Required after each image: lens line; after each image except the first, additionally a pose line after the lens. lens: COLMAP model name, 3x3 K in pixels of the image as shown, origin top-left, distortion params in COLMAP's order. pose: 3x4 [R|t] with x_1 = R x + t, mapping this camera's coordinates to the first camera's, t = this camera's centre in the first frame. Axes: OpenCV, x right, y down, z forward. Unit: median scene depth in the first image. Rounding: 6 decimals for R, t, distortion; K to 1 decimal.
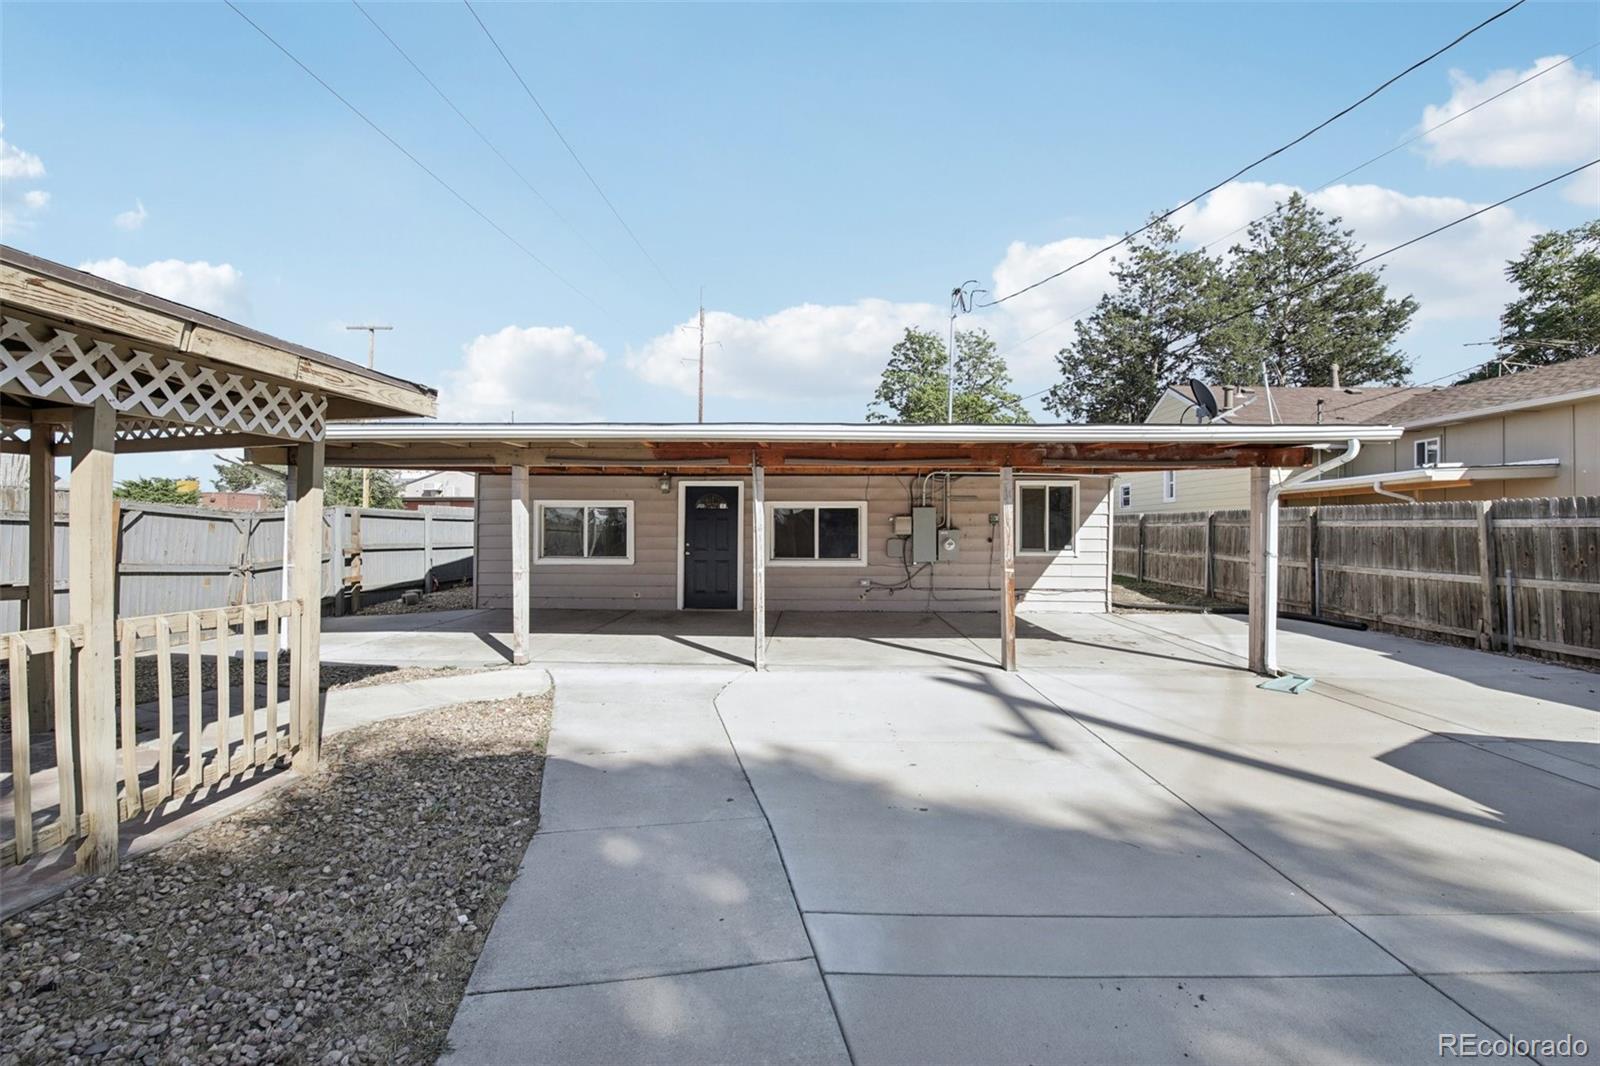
lens RADIAL K [[694.9, 0, 784.9], [0, 694.9, 537.7], [0, 0, 1]] dist [-0.007797, -0.004397]
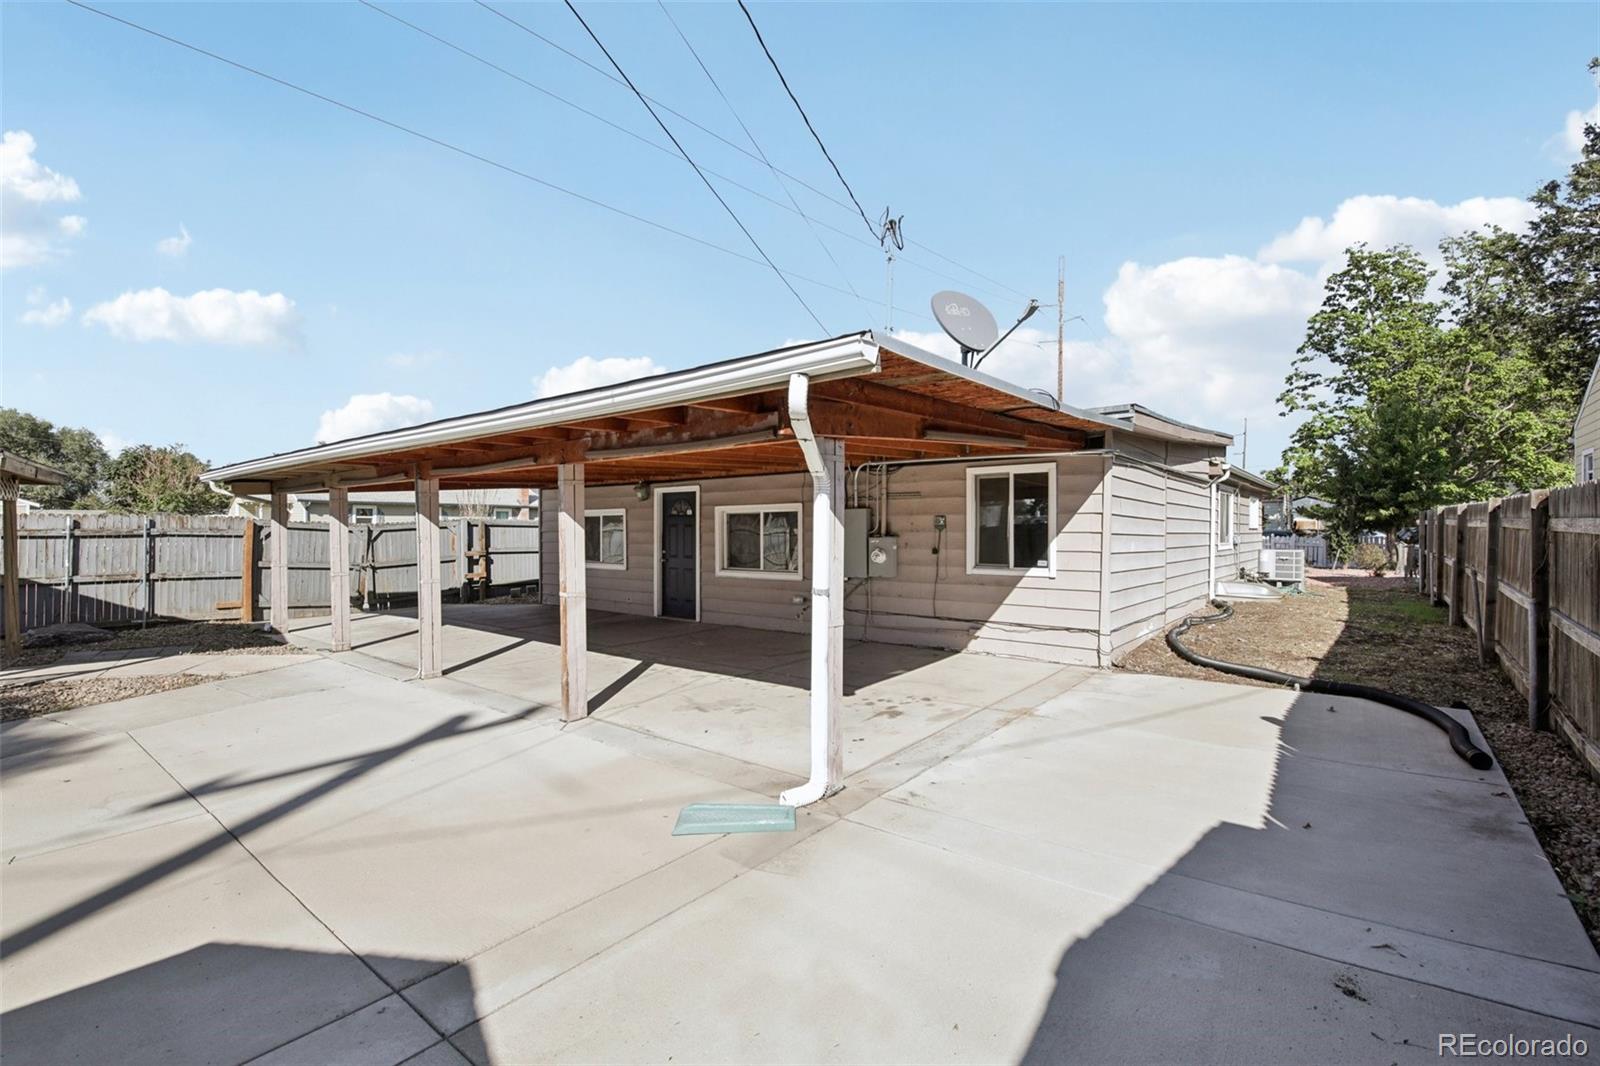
lens RADIAL K [[694.9, 0, 778.4], [0, 694.9, 538.4], [0, 0, 1]] dist [-0.007797, -0.004397]
pose [[0.797049, 0.001410, -0.603912, 0.608132], [-0.000303, 0.999998, 0.001935, -0.011179], [0.603914, -0.001359, 0.797048, 0.314069]]
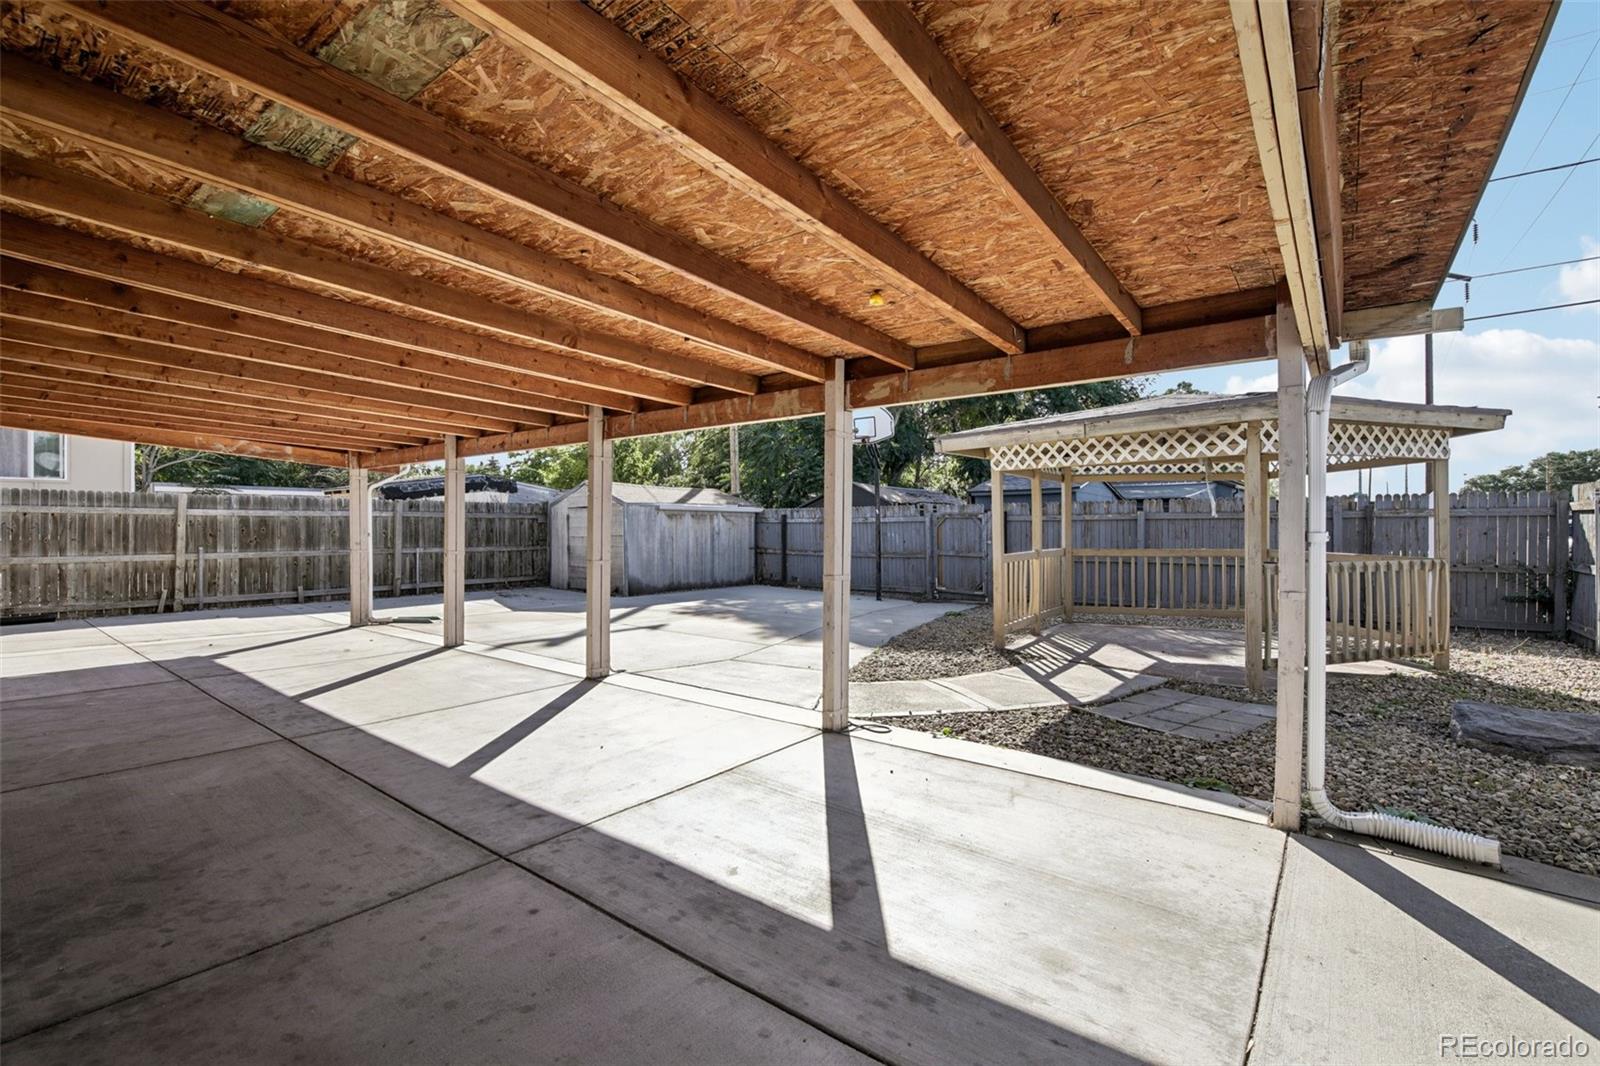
lens RADIAL K [[694.9, 0, 794.2], [0, 694.9, 526.5], [0, 0, 1]] dist [-0.007797, -0.004397]
pose [[-0.815319, -0.005181, 0.578988, -0.437499], [0.002997, 0.999909, 0.013168, -0.005299], [-0.579004, 0.012471, -0.815229, 0.941437]]
